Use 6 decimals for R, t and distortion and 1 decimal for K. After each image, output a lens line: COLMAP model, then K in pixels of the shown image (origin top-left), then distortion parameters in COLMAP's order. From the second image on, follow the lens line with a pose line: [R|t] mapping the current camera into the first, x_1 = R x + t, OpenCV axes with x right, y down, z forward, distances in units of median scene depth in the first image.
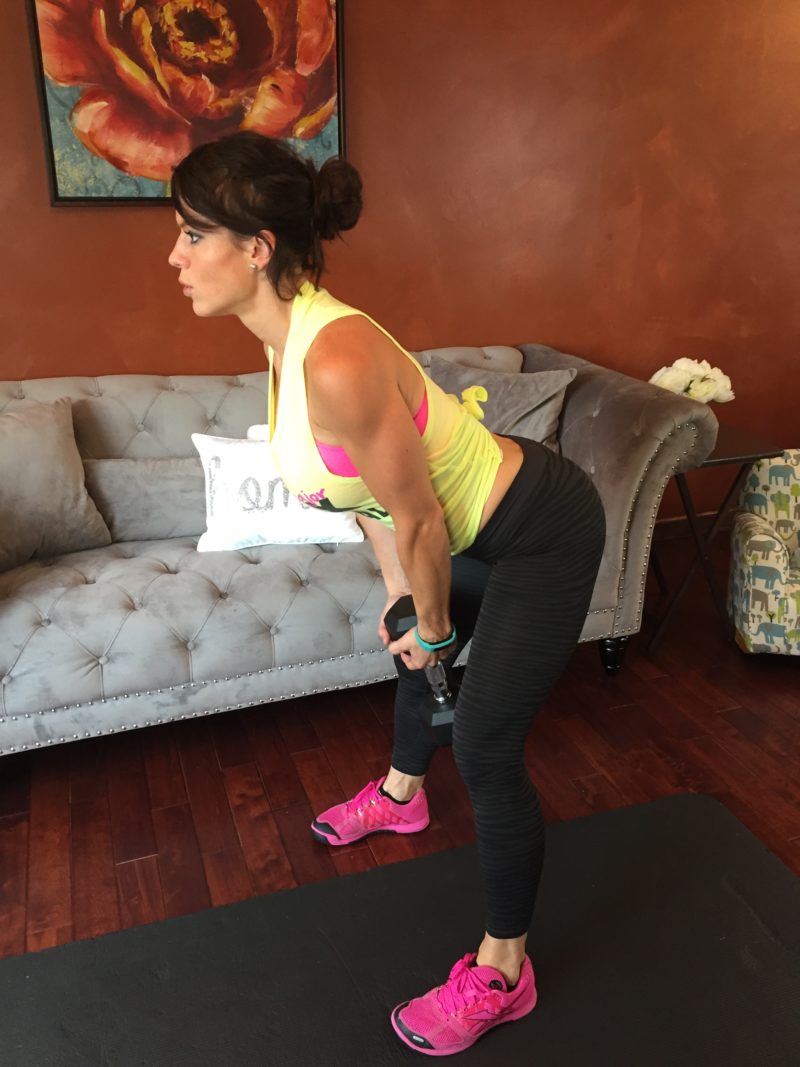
lens RADIAL K [[915.4, 0, 400.0], [0, 915.4, 533.5], [0, 0, 1]] dist [0.089743, -0.134439]
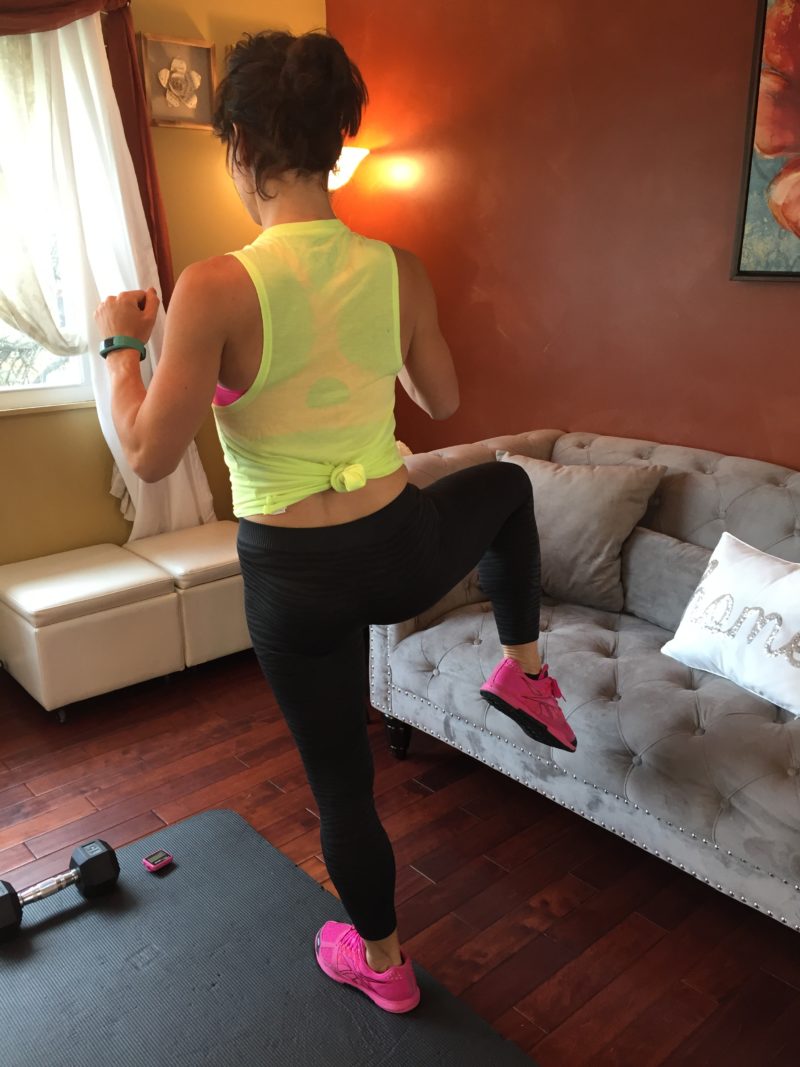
lens RADIAL K [[915.4, 0, 400.0], [0, 915.4, 533.5], [0, 0, 1]] dist [0.089743, -0.134439]
pose [[0.376463, 0.274882, -0.884712, 0.433706], [-0.338303, 0.929809, 0.144939, -0.127267], [0.862454, 0.244737, 0.443032, 0.330397]]
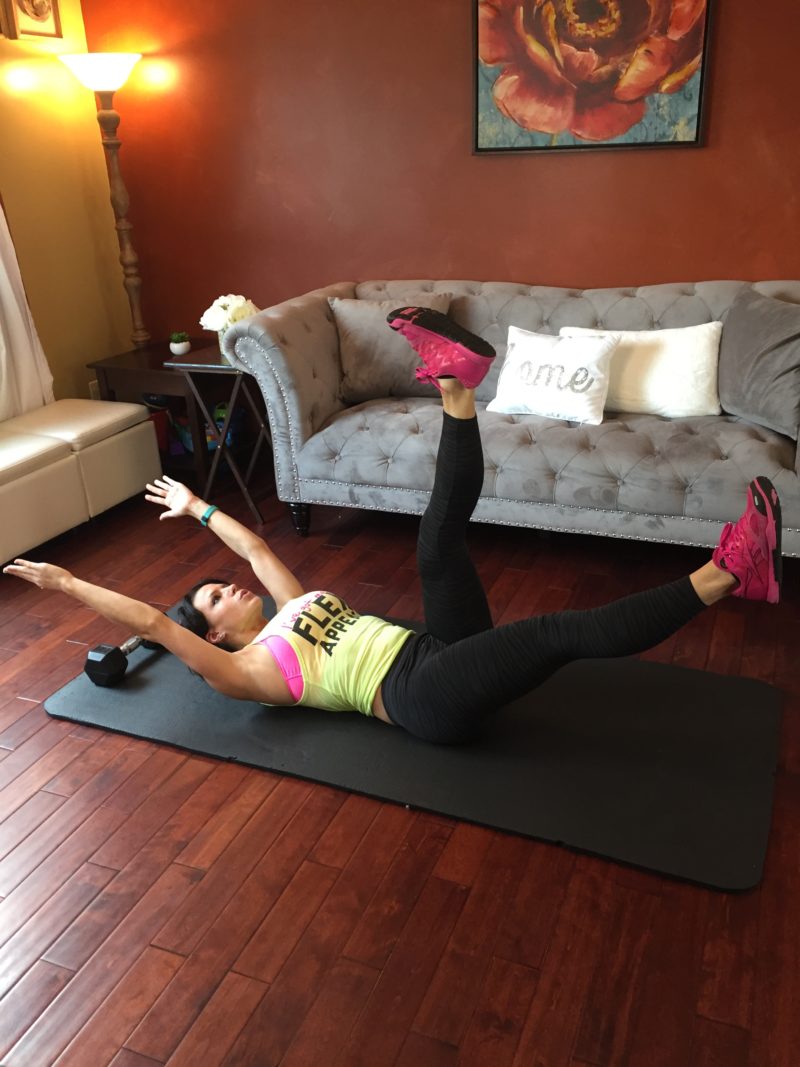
lens RADIAL K [[922.0, 0, 400.0], [0, 922.0, 533.5], [0, 0, 1]] dist [0.091282, -0.128367]
pose [[0.740613, 0.243544, -0.626241, 0.570601], [-0.211188, 0.969141, 0.127140, 0.047307], [0.637881, 0.038093, 0.769193, -0.137764]]
